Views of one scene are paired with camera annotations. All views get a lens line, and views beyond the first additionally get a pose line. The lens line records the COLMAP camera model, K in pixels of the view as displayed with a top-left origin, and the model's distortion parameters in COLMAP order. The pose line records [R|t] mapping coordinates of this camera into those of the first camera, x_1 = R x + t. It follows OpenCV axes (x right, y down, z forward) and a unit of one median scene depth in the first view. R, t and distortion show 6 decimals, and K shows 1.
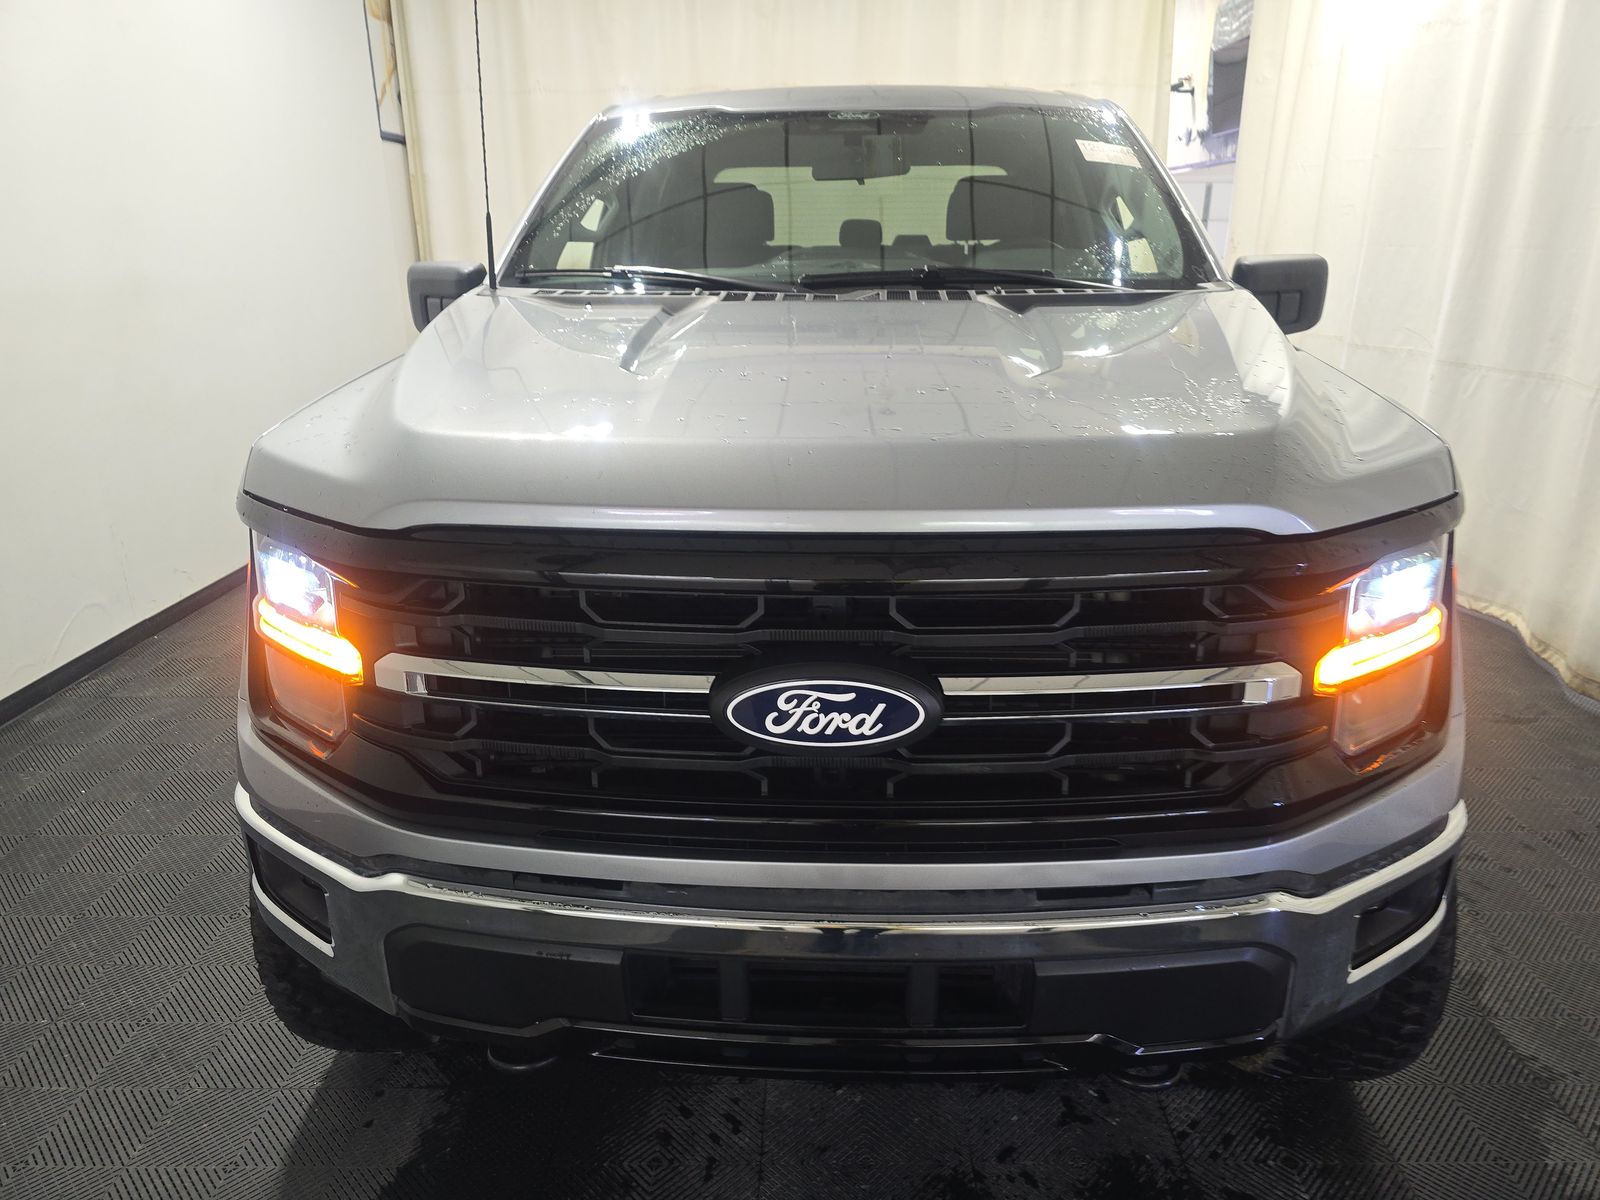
lens RADIAL K [[1062.7, 0, 814.8], [0, 1062.7, 597.8], [0, 0, 1]] dist [0.053017, -0.042561]
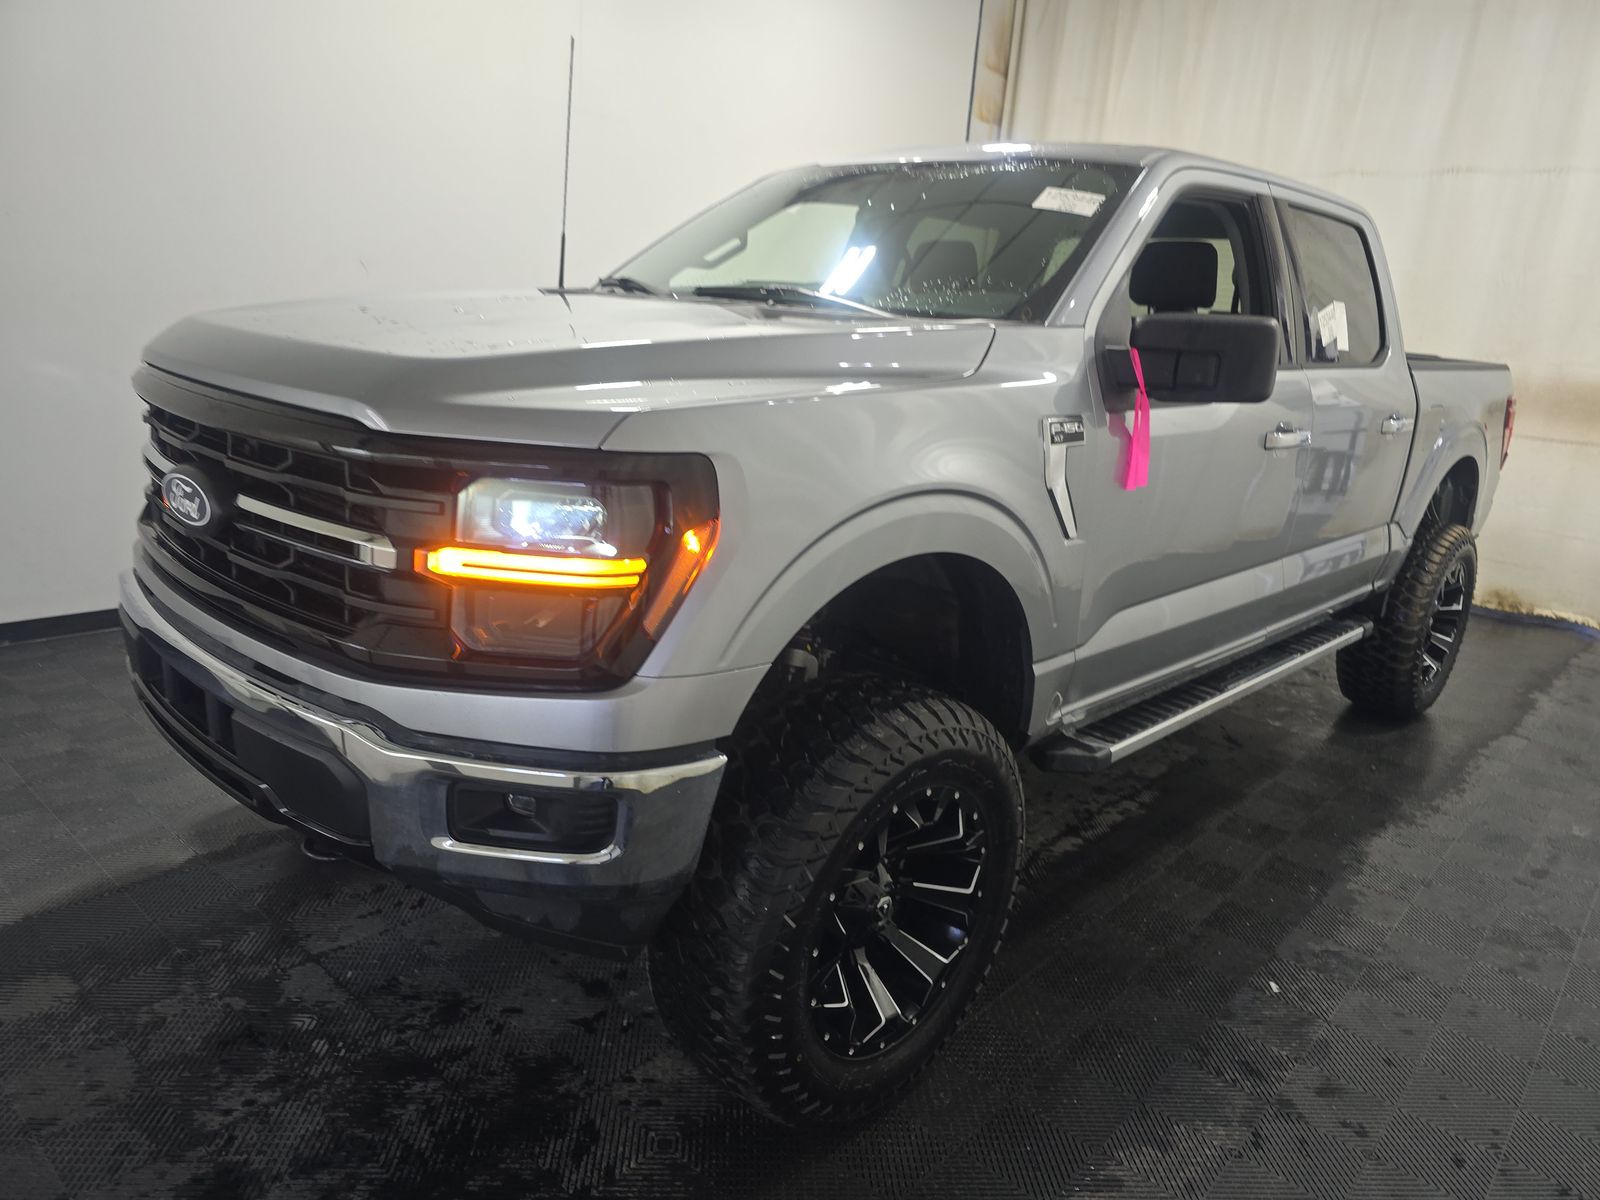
lens RADIAL K [[1062.7, 0, 814.8], [0, 1062.7, 597.8], [0, 0, 1]] dist [0.053017, -0.042561]
pose [[0.754111, 0.227574, -0.616058, 1.057198], [-0.278893, 0.960230, 0.013322, -0.017961], [0.594589, 0.161768, 0.787588, 0.214008]]
